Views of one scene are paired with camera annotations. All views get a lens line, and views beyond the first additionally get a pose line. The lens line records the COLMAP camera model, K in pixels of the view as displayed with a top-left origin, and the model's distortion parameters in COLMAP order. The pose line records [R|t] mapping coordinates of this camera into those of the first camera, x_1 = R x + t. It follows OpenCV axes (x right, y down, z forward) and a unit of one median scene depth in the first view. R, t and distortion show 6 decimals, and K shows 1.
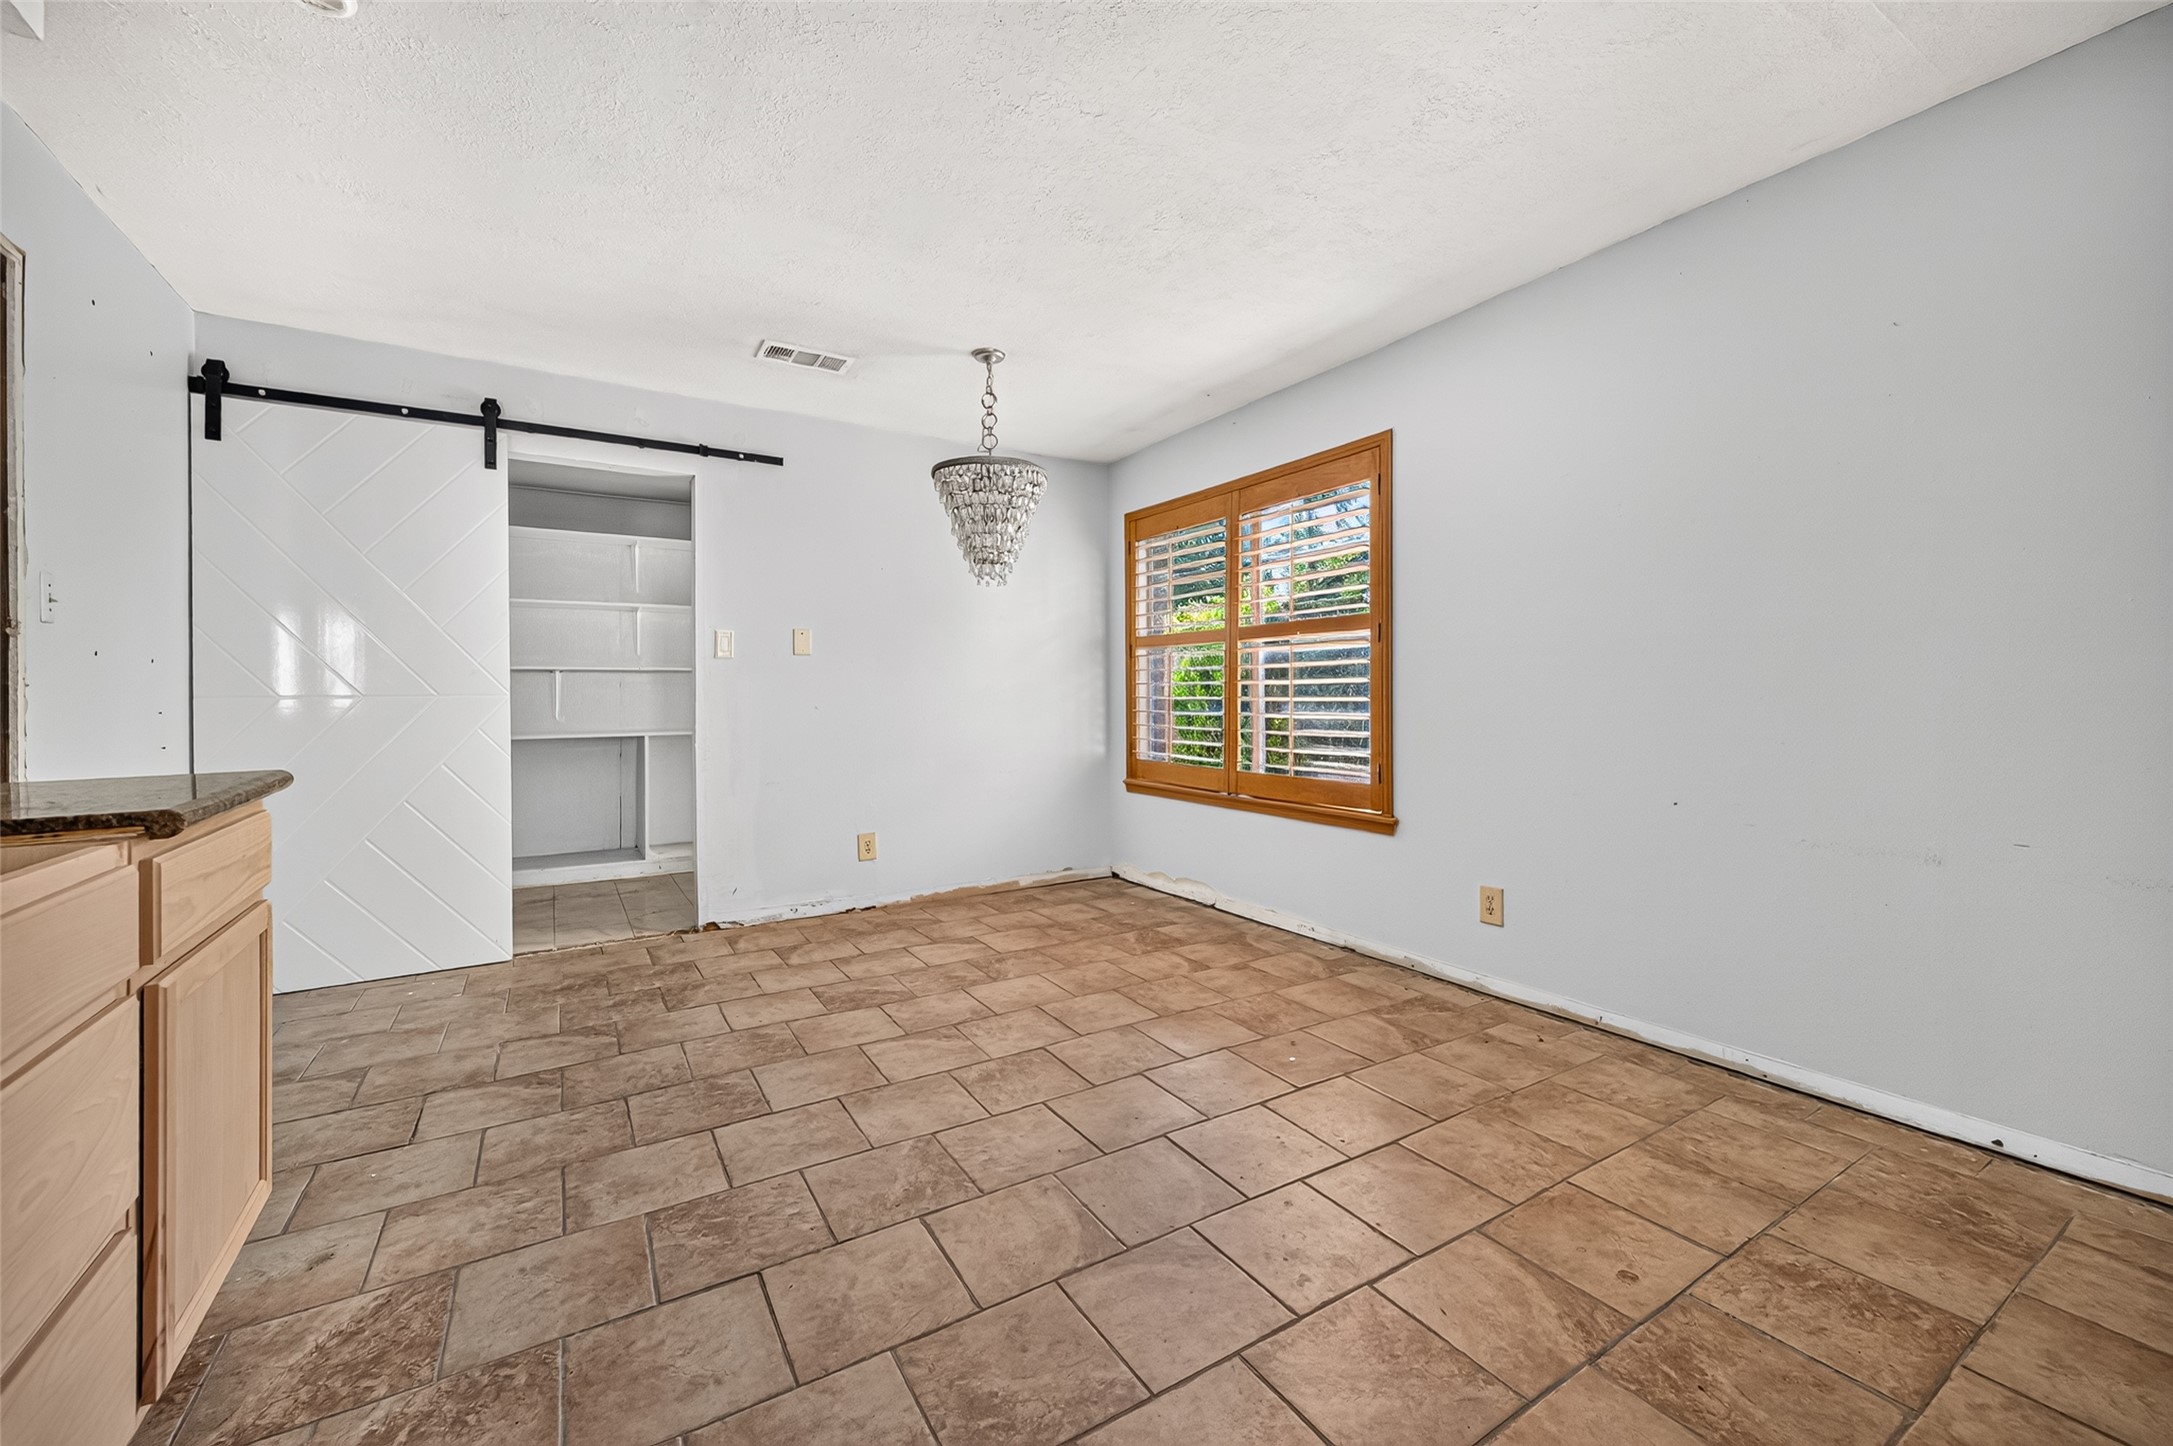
lens RADIAL K [[853.0, 0, 1077.2], [0, 853.0, 700.7], [0, 0, 1]] dist [0.009078, -0.002858]
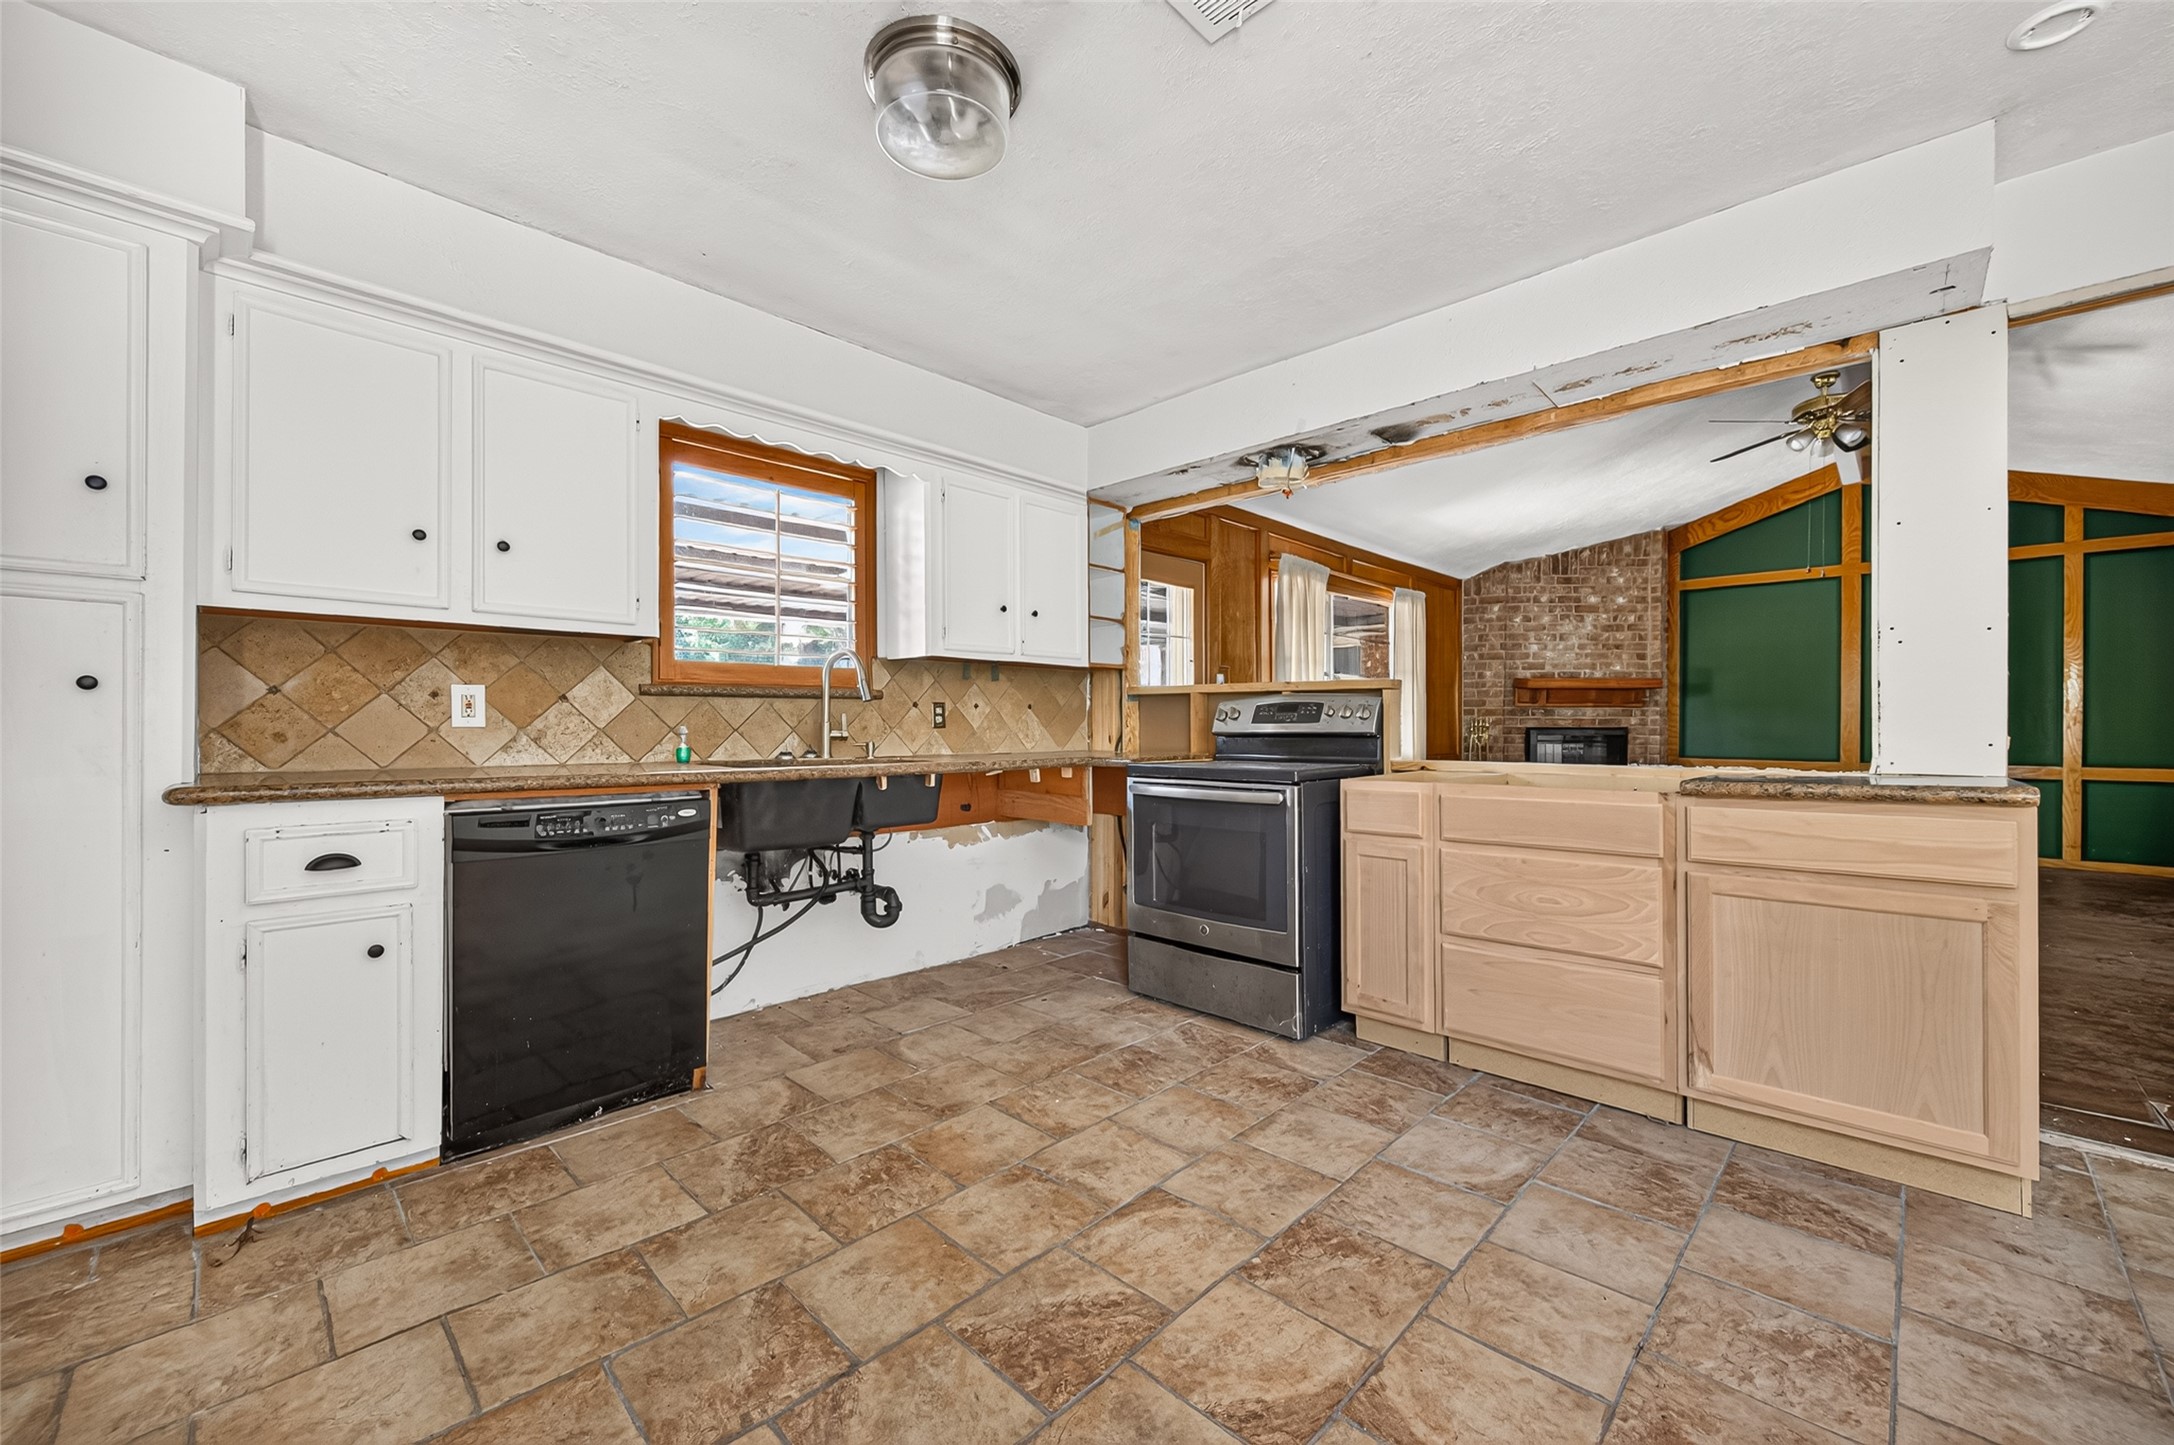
lens RADIAL K [[853.4, 0, 1076.1], [0, 853.4, 725.1], [0, 0, 1]] dist [0.009078, -0.002858]
pose [[-0.970467, 0.009702, -0.241038, 0.302261], [0.008666, 0.999948, 0.005358, -0.006602], [0.241077, 0.003111, -0.970501, 1.073939]]
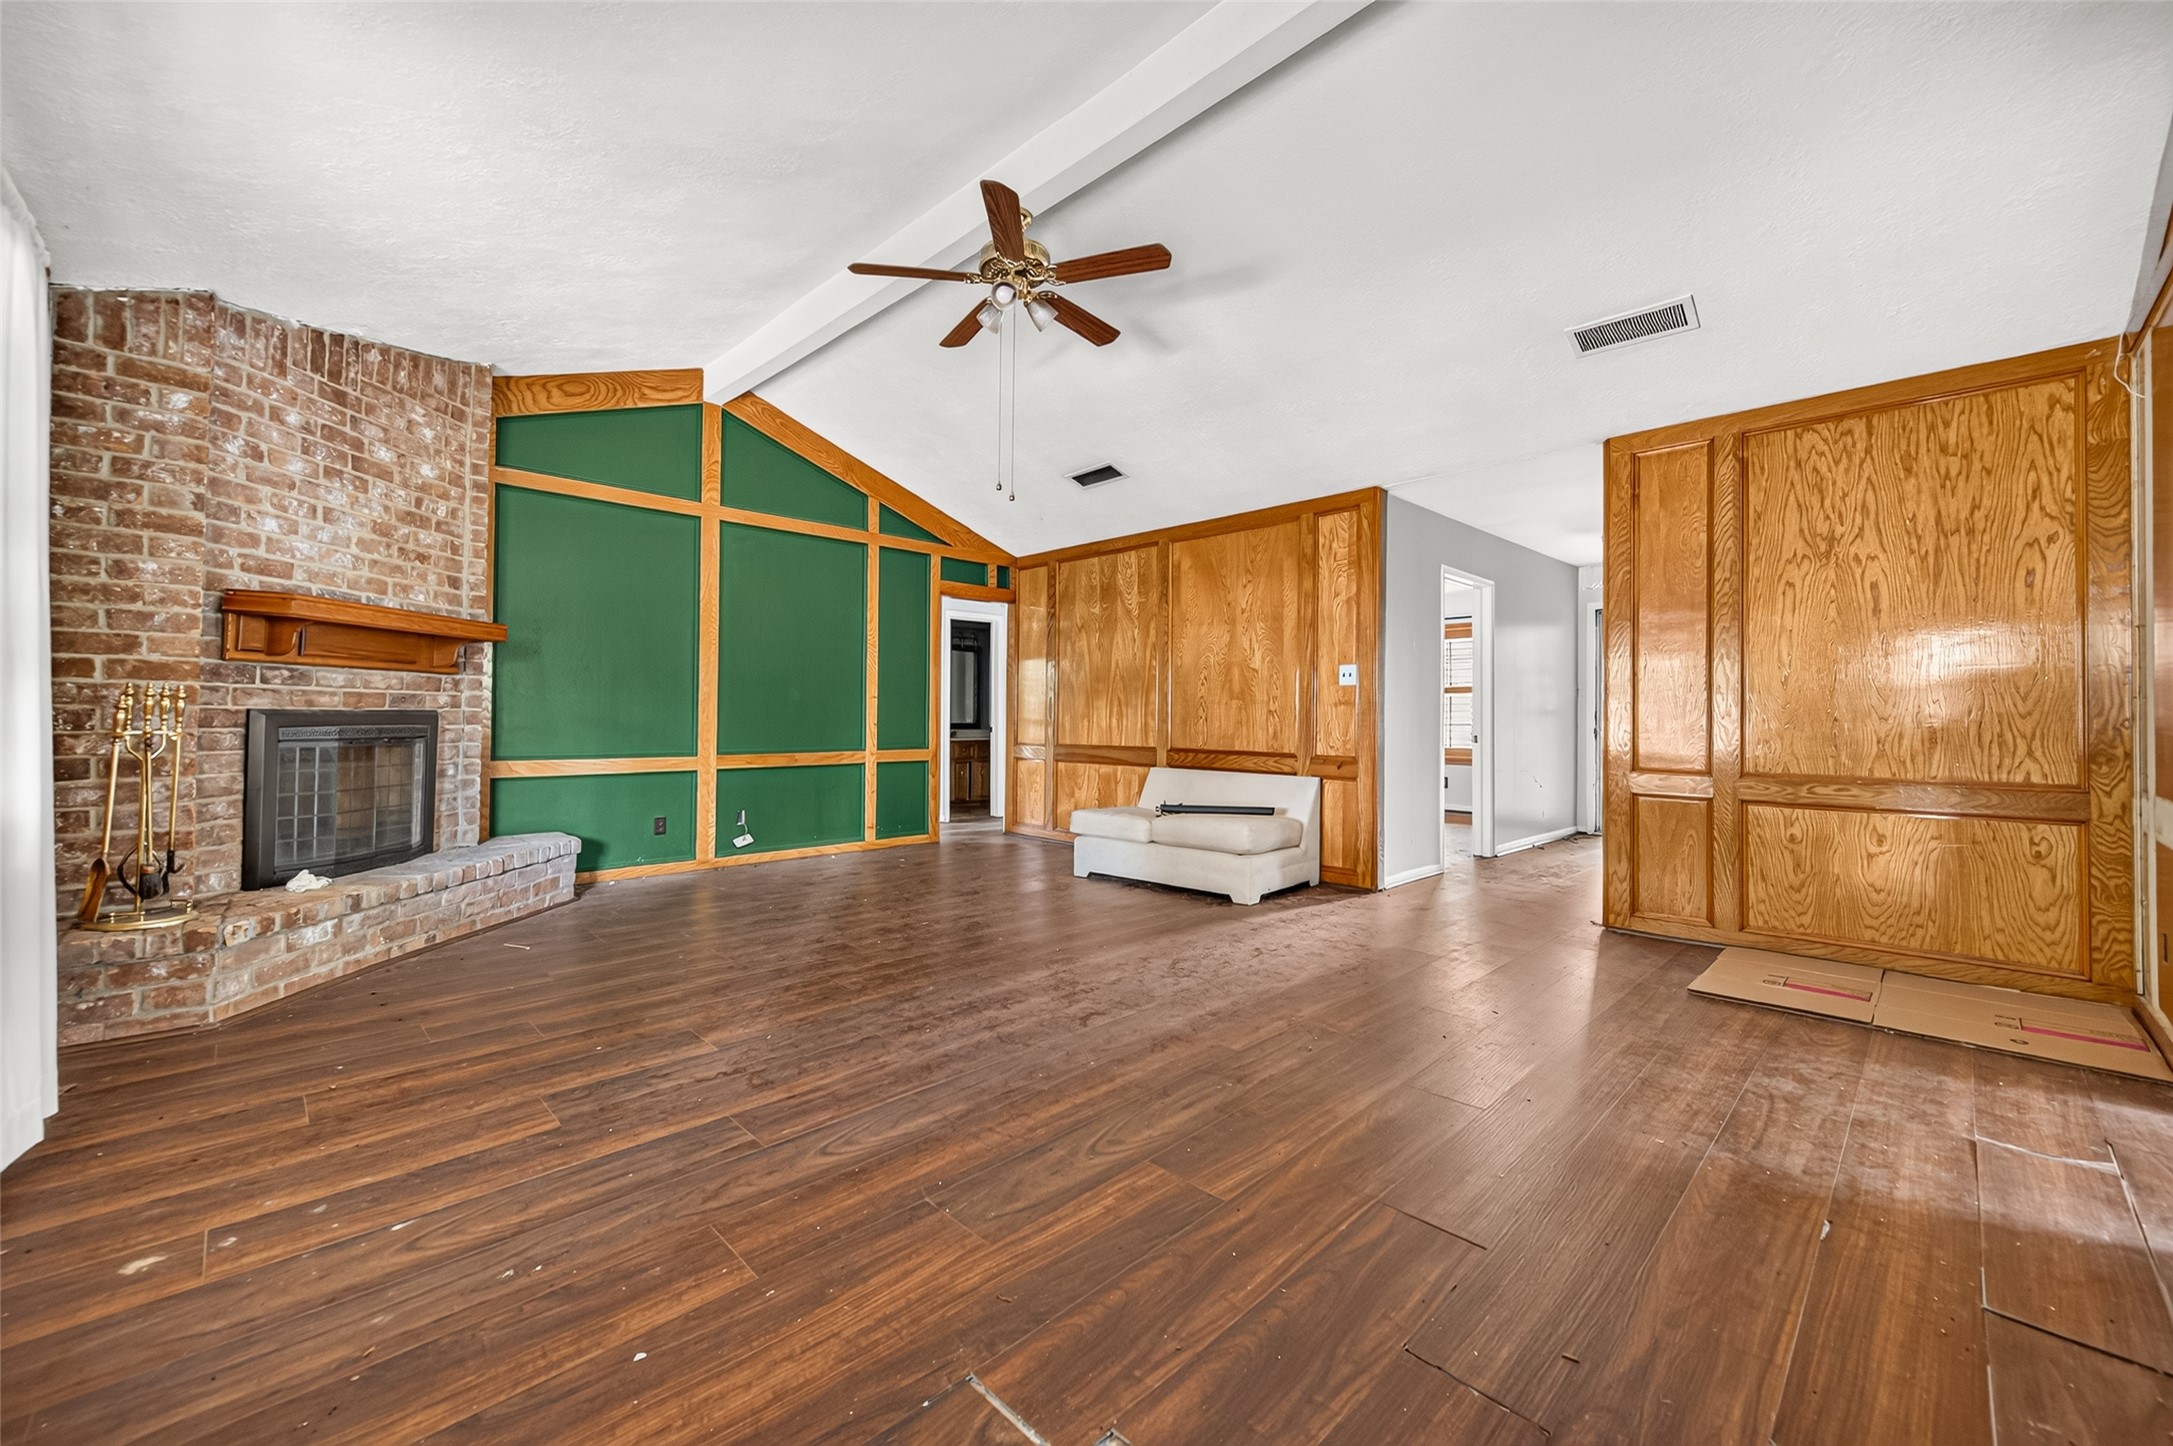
lens RADIAL K [[853.0, 0, 1092.4], [0, 853.0, 704.3], [0, 0, 1]] dist [0.009078, -0.002858]
pose [[0.238539, 0.003504, -0.971127, -0.446665], [-0.012477, 0.999922, 0.000543, 0.006663], [0.971053, 0.011988, 0.238564, -0.585823]]
